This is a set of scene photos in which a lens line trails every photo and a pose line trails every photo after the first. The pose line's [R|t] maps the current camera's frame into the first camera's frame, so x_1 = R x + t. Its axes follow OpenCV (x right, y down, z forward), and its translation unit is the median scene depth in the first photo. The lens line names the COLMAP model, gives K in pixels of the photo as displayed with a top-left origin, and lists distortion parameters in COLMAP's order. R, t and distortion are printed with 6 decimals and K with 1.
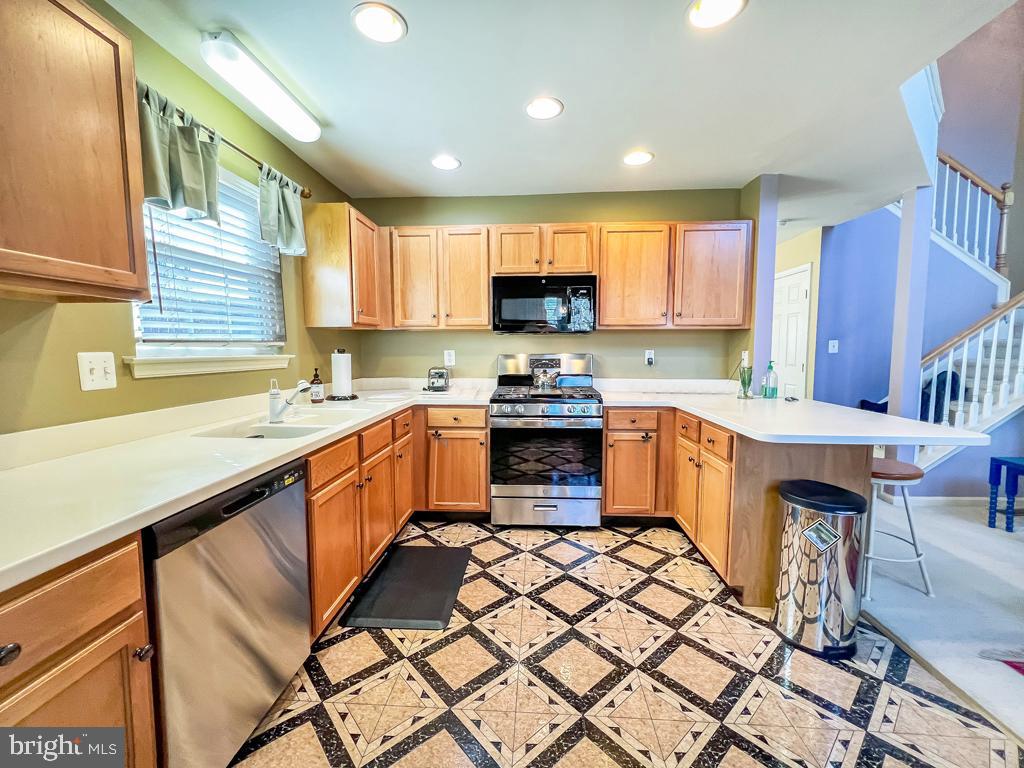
lens RADIAL K [[414.0, 0, 517.3], [0, 414.0, 383.3], [0, 0, 1]] dist [-0.007639, 0.001898]
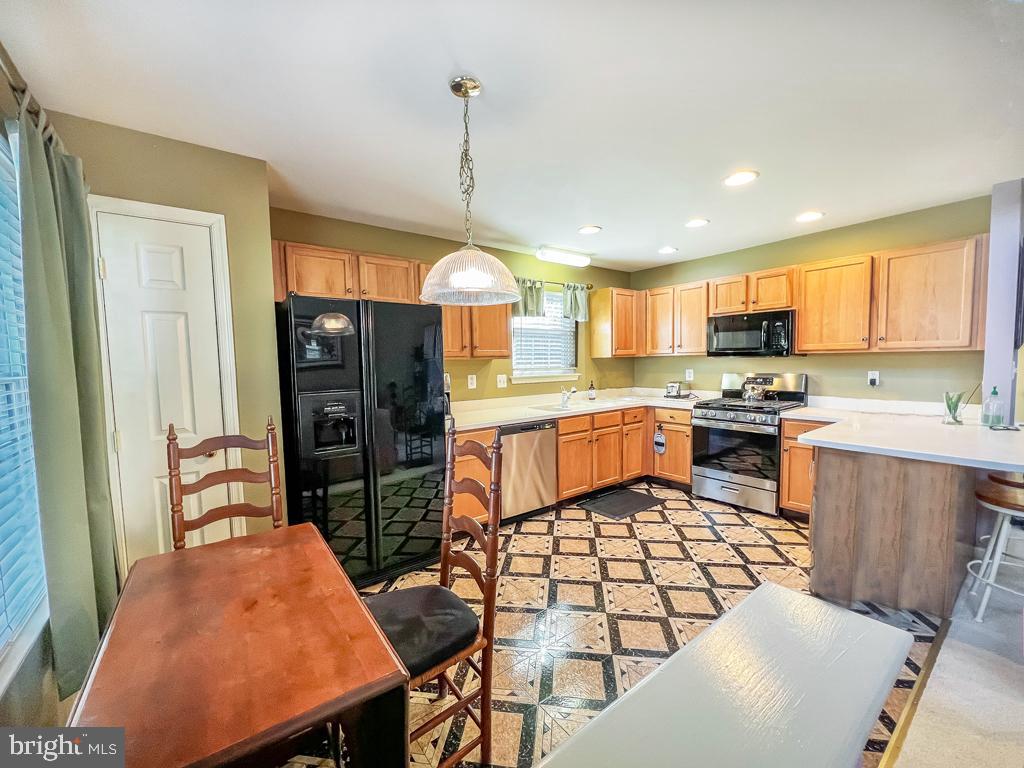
lens RADIAL K [[414.0, 0, 506.1], [0, 414.0, 389.1], [0, 0, 1]] dist [-0.007639, 0.001898]
pose [[0.635881, 0.042586, -0.770611, 0.649835], [-0.046007, 0.998792, 0.017233, -0.013537], [0.770414, 0.024495, 0.637073, -0.432456]]
